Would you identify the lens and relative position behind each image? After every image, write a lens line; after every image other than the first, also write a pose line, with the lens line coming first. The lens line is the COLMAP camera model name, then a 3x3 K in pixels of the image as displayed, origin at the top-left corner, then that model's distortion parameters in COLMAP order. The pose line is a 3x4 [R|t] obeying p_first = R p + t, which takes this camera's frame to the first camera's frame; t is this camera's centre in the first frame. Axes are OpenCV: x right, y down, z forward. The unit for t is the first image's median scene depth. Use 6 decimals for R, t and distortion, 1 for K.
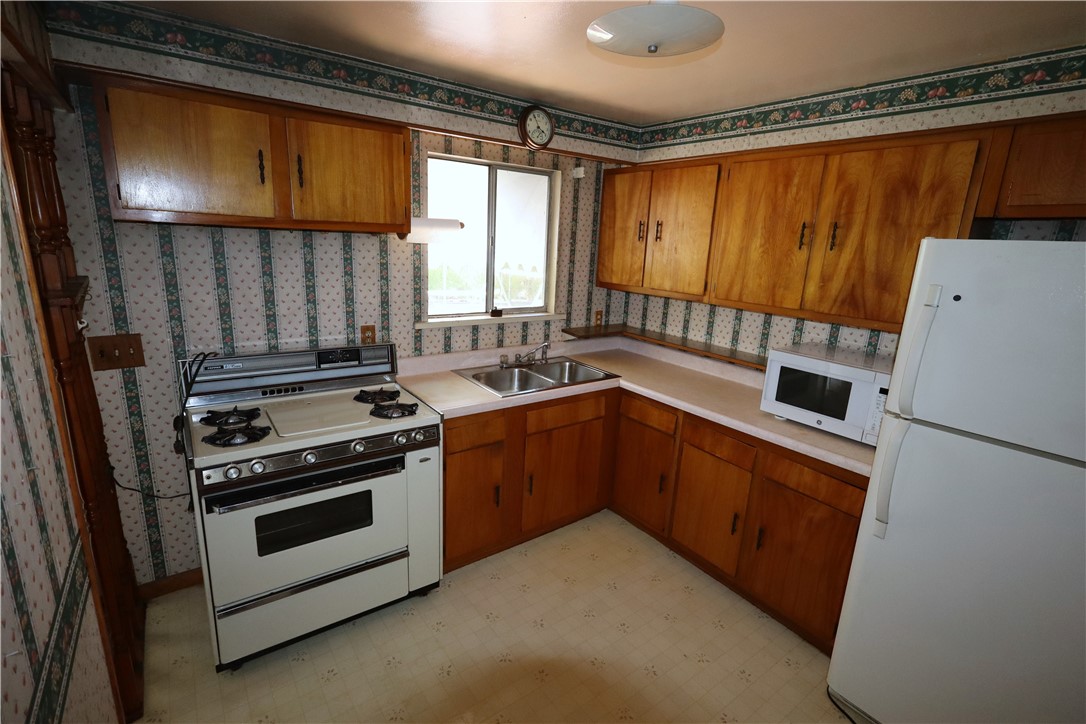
lens RADIAL K [[500.1, 0, 535.4], [0, 500.1, 360.5], [0, 0, 1]] dist [0.001585, 0.000636]
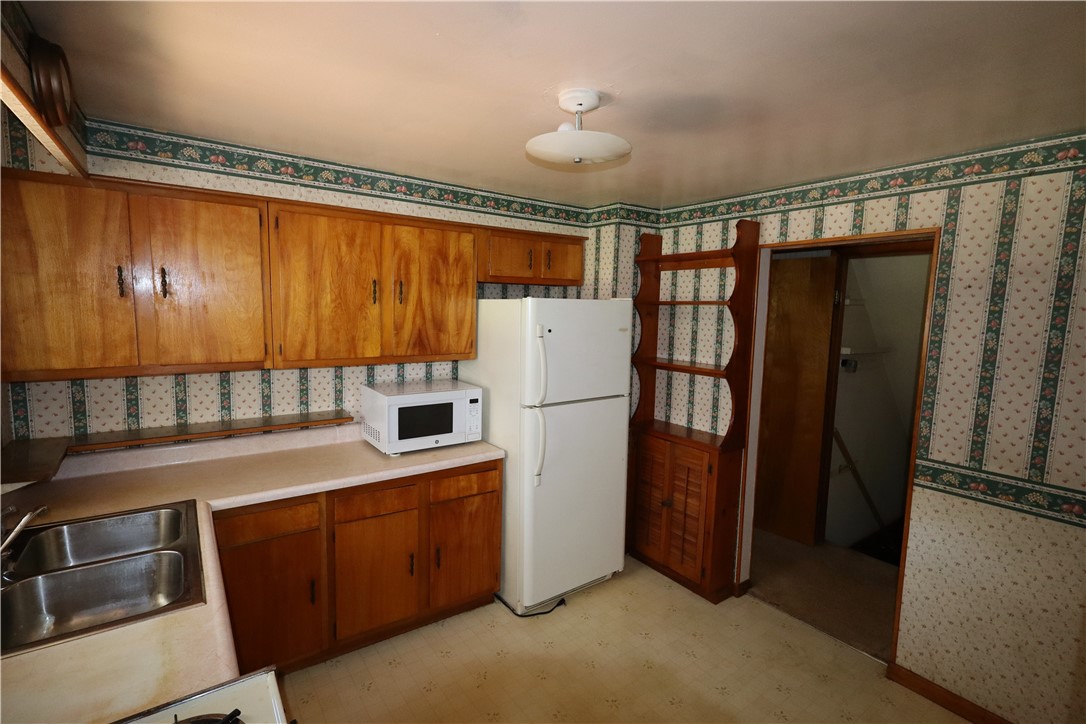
lens RADIAL K [[500.1, 0, 535.4], [0, 500.1, 362.1], [0, 0, 1]] dist [0.001585, 0.000636]
pose [[0.011204, -0.161485, 0.986812, -0.590270], [0.215757, 0.964017, 0.155305, -0.196561], [-0.976383, 0.211172, 0.045642, 0.642696]]
